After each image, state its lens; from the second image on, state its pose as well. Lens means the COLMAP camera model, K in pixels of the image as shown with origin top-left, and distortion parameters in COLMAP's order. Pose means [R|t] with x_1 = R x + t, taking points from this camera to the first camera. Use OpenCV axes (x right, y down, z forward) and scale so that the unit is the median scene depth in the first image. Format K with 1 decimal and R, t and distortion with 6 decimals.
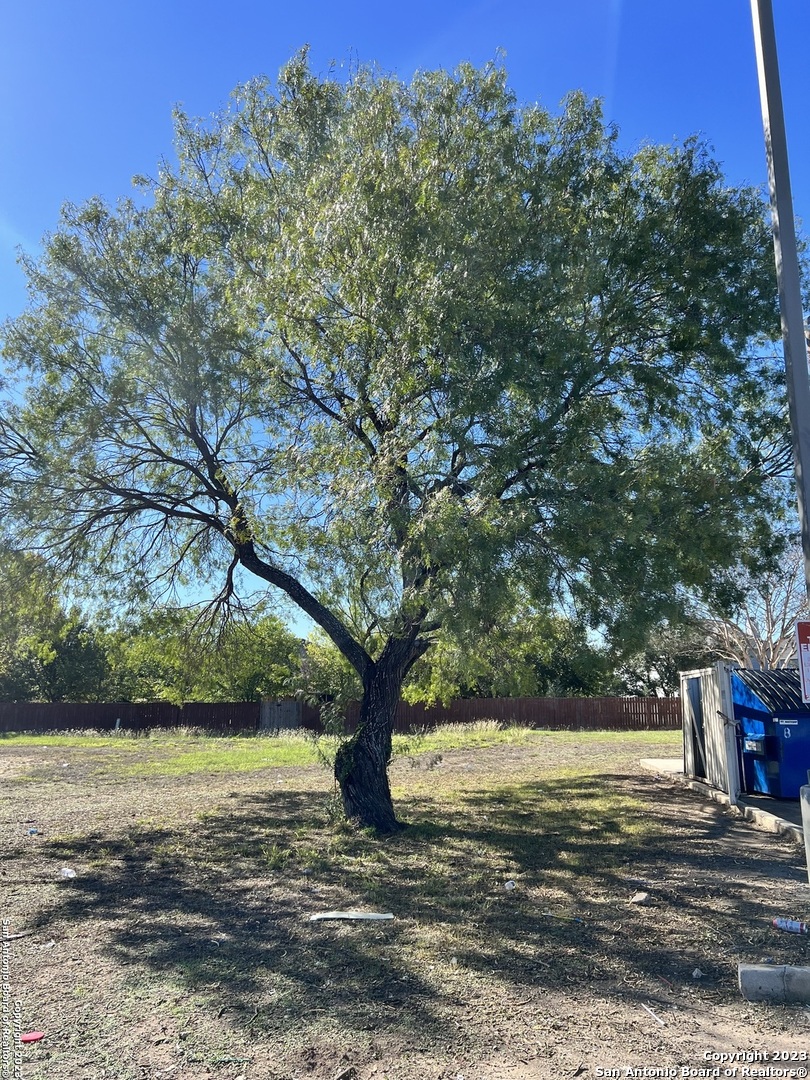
lens RADIAL K [[820.6, 0, 408.1], [0, 820.6, 538.9], [0, 0, 1]] dist [0.065032, -0.054434]
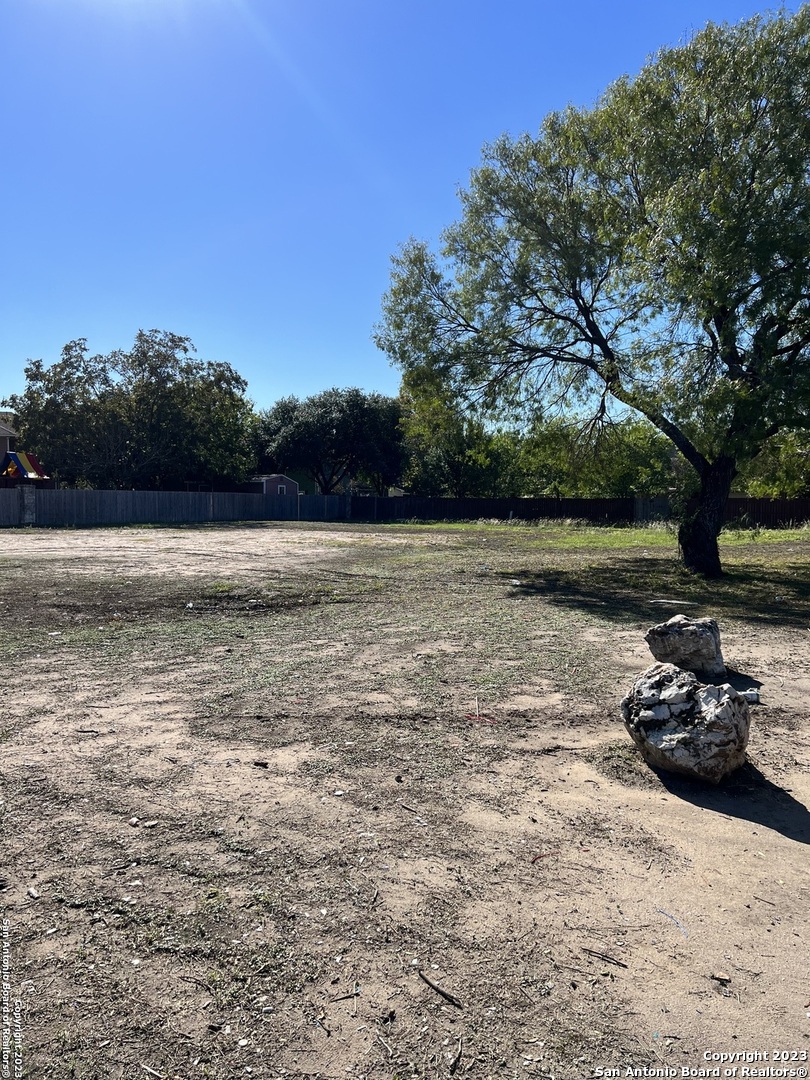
lens RADIAL K [[820.6, 0, 399.4], [0, 820.6, 546.6], [0, 0, 1]] dist [0.065032, -0.054434]
pose [[0.898017, 0.031755, -0.438813, 0.078847], [0.077941, 0.970134, 0.229708, -0.056317], [0.433002, -0.240483, 0.868722, -0.348078]]
